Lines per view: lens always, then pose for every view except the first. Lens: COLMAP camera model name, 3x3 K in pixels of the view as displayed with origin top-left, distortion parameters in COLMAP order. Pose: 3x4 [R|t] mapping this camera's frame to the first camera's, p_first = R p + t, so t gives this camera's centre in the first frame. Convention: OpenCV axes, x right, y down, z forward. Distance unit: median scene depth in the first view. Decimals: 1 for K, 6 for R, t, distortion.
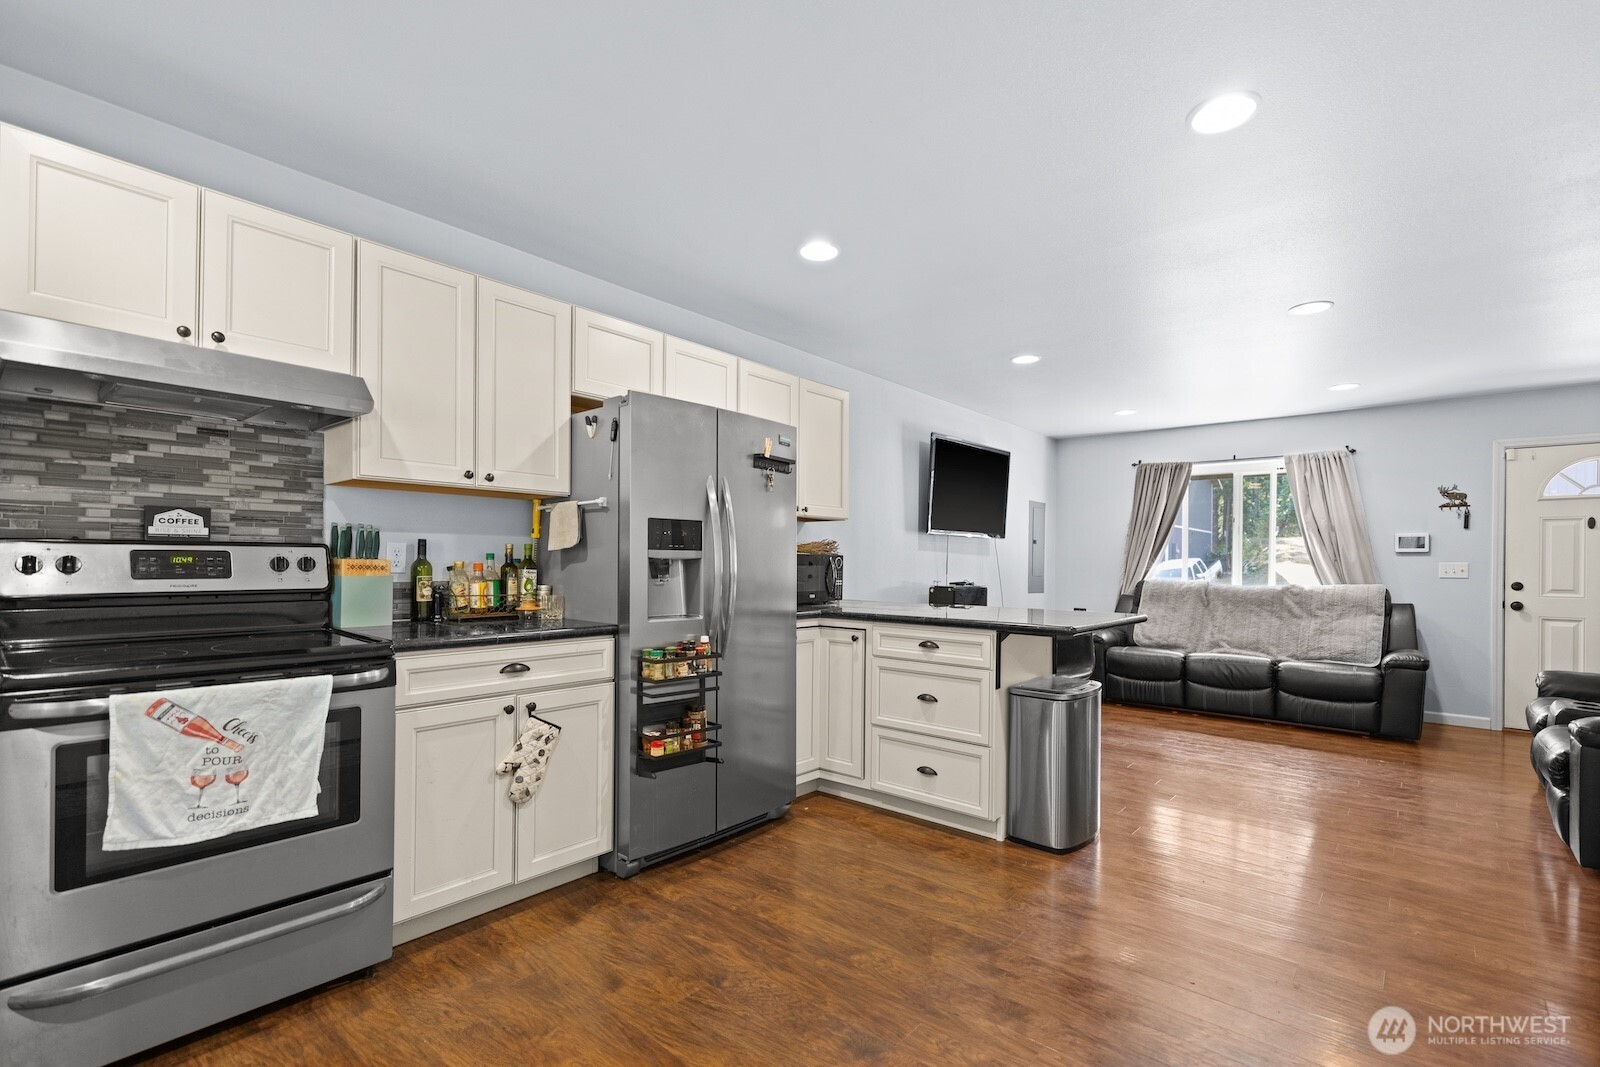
lens RADIAL K [[715.8, 0, 793.4], [0, 715.8, 561.5], [0, 0, 1]] dist [-0.003647, -0.001240]
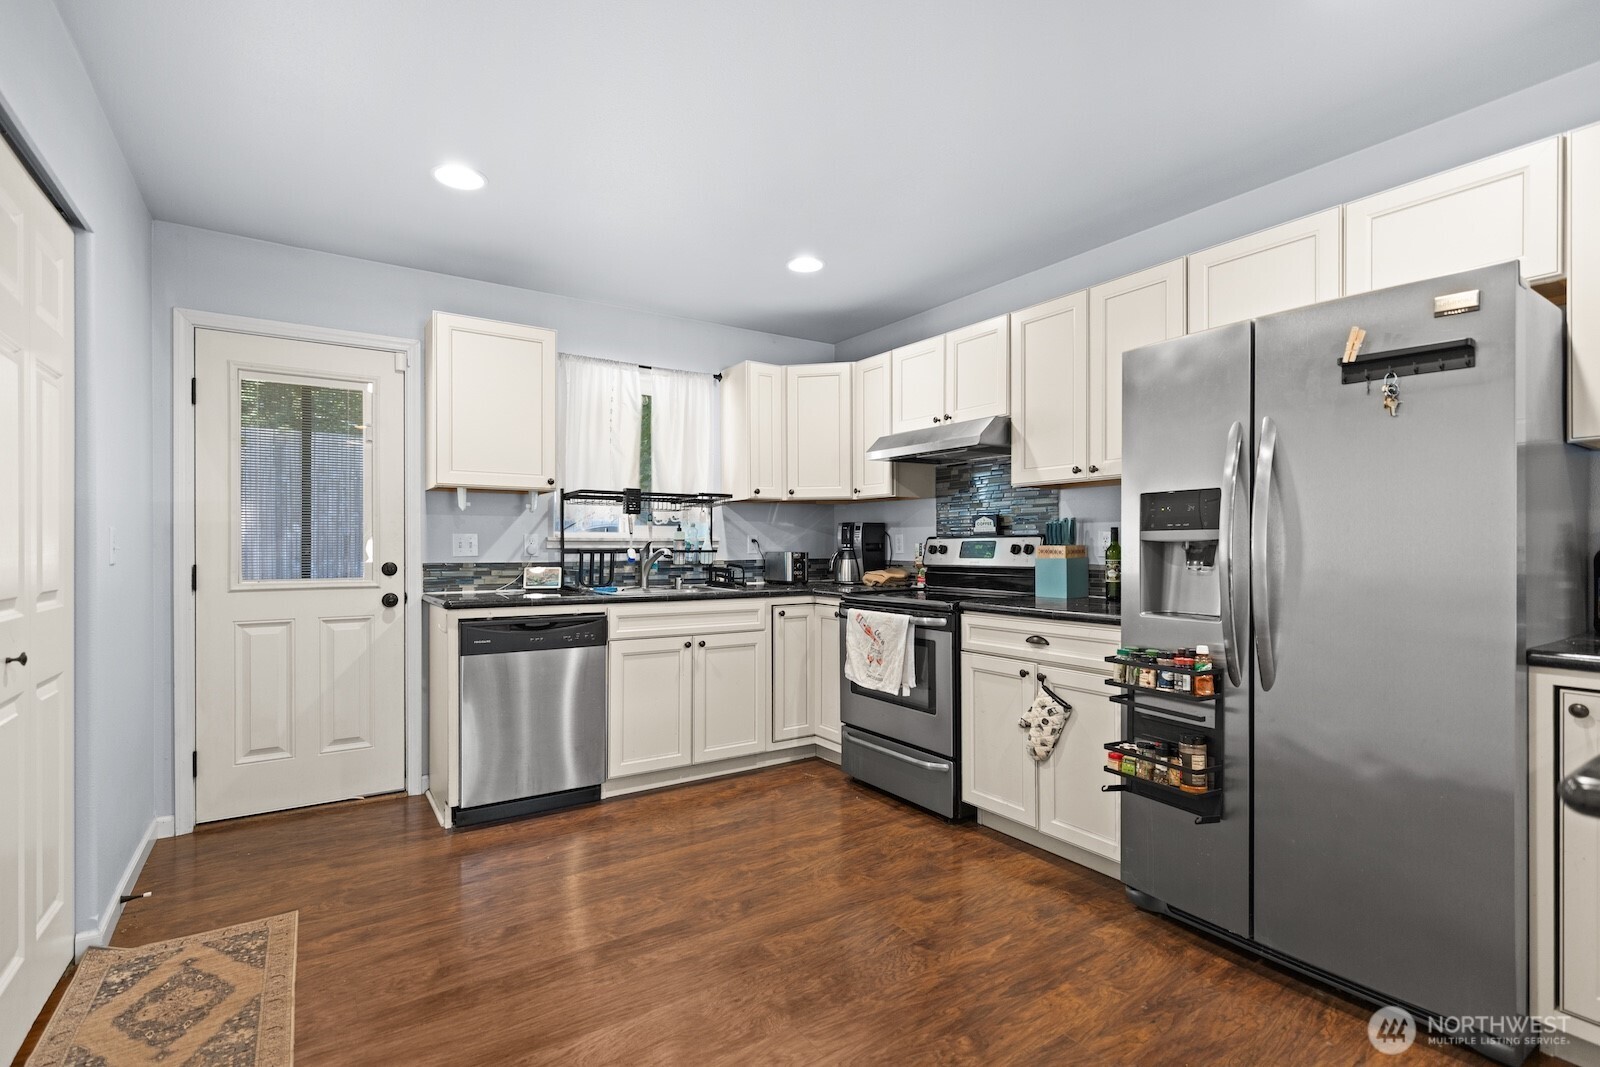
lens RADIAL K [[715.8, 0, 778.8], [0, 715.8, 543.0], [0, 0, 1]] dist [-0.003647, -0.001240]
pose [[-0.265265, -0.012444, -0.964095, 0.650860], [0.000813, 0.999913, -0.013130, 0.007582], [0.964175, -0.004267, -0.265232, 0.721973]]
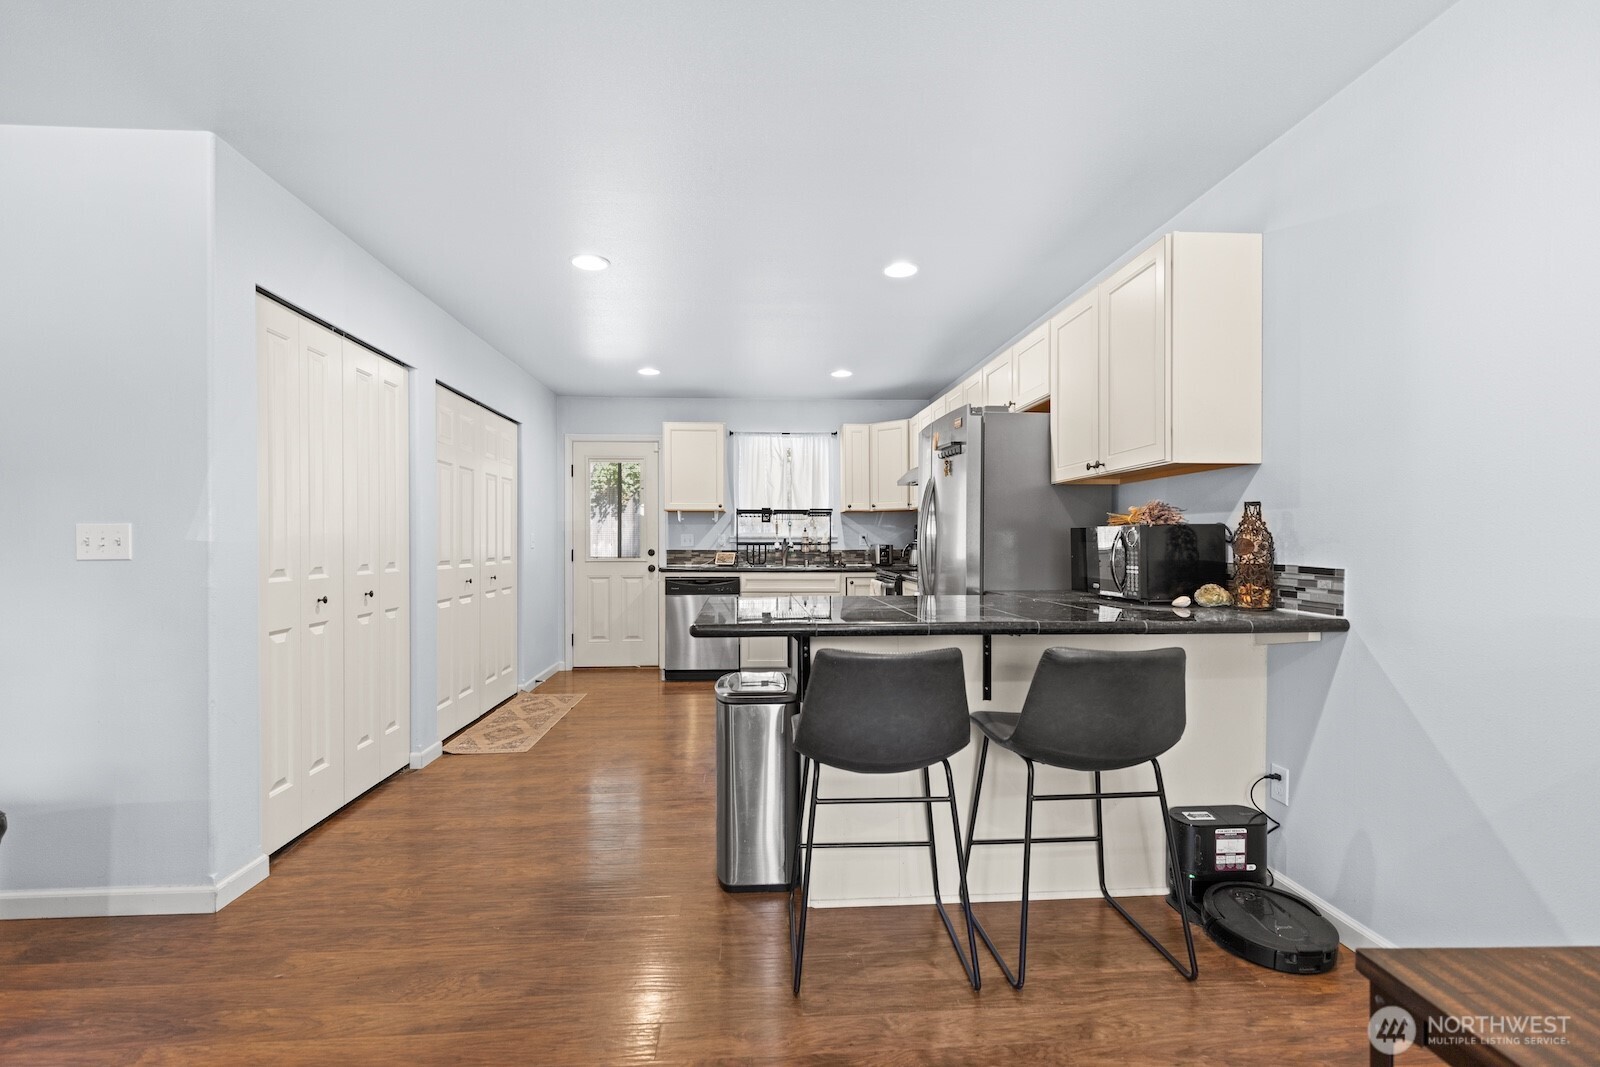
lens RADIAL K [[715.8, 0, 805.4], [0, 715.8, 535.8], [0, 0, 1]] dist [-0.003647, -0.001240]
pose [[-0.702688, -0.012889, -0.711382, 0.959171], [-0.003476, 0.999886, -0.014683, 0.012292], [0.711490, -0.007845, -0.702653, 1.694814]]
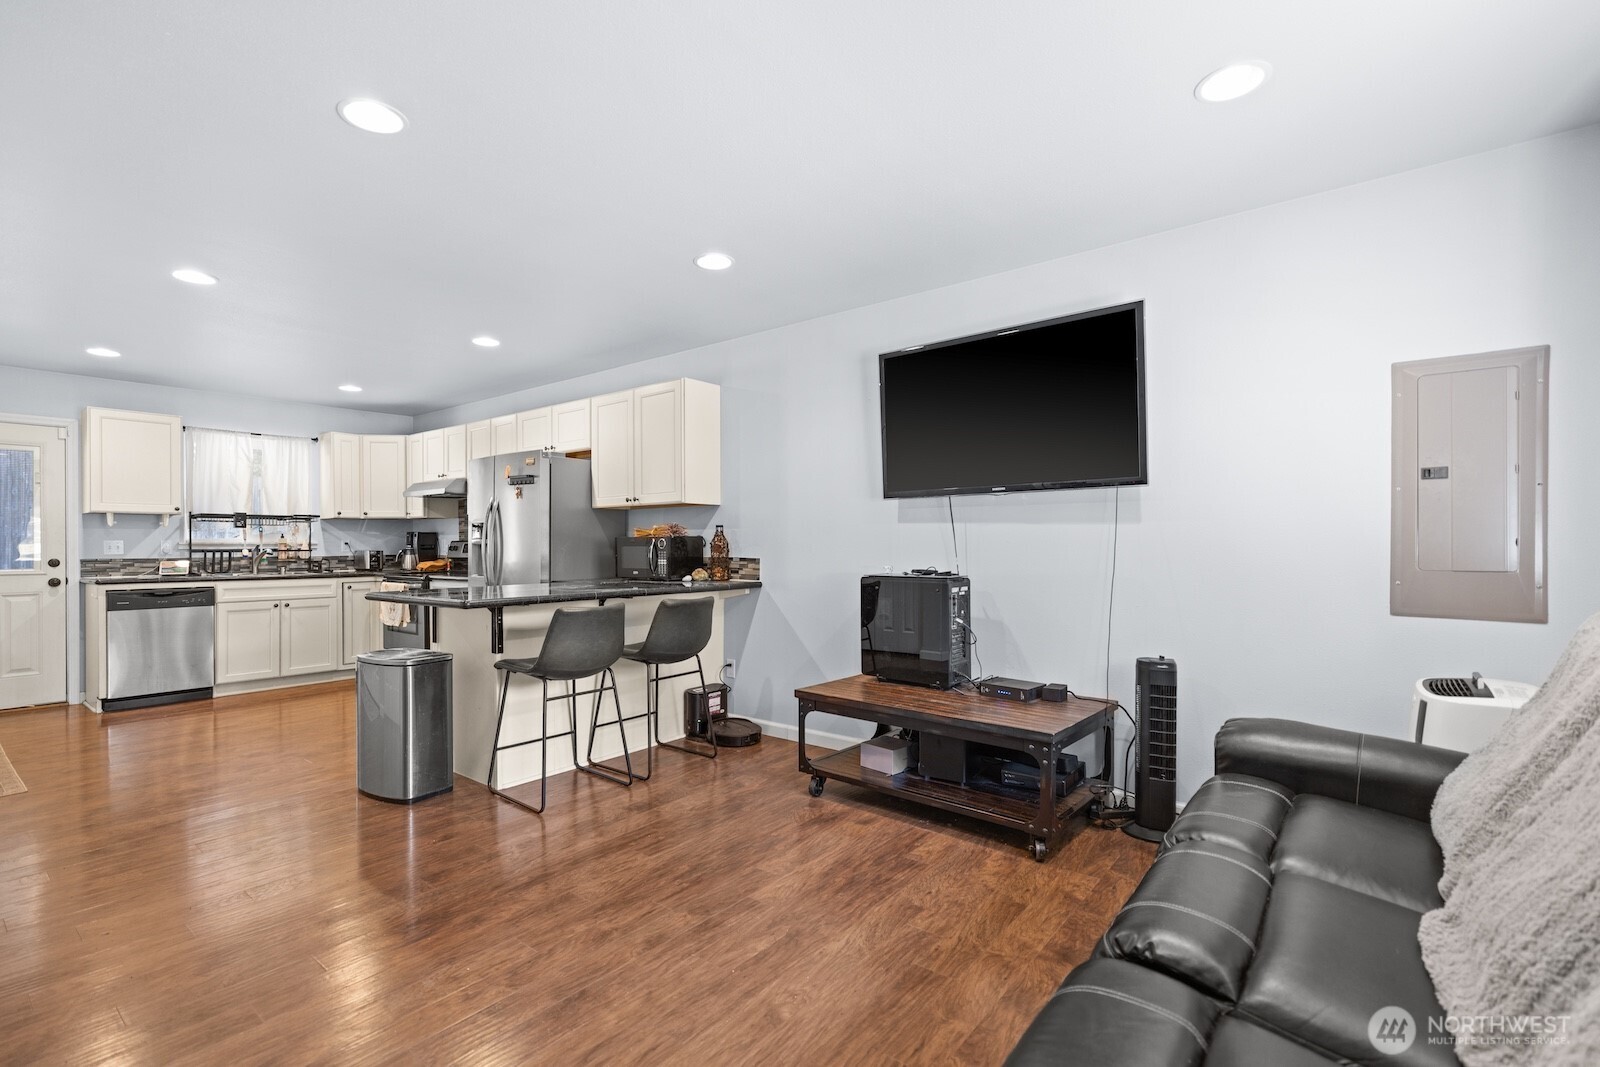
lens RADIAL K [[715.8, 0, 795.0], [0, 715.8, 540.0], [0, 0, 1]] dist [-0.003647, -0.001240]
pose [[0.054382, -0.014754, -0.998411, 1.588276], [0.008482, 0.999862, -0.014313, 0.016928], [0.998484, -0.007691, 0.054499, 1.569266]]
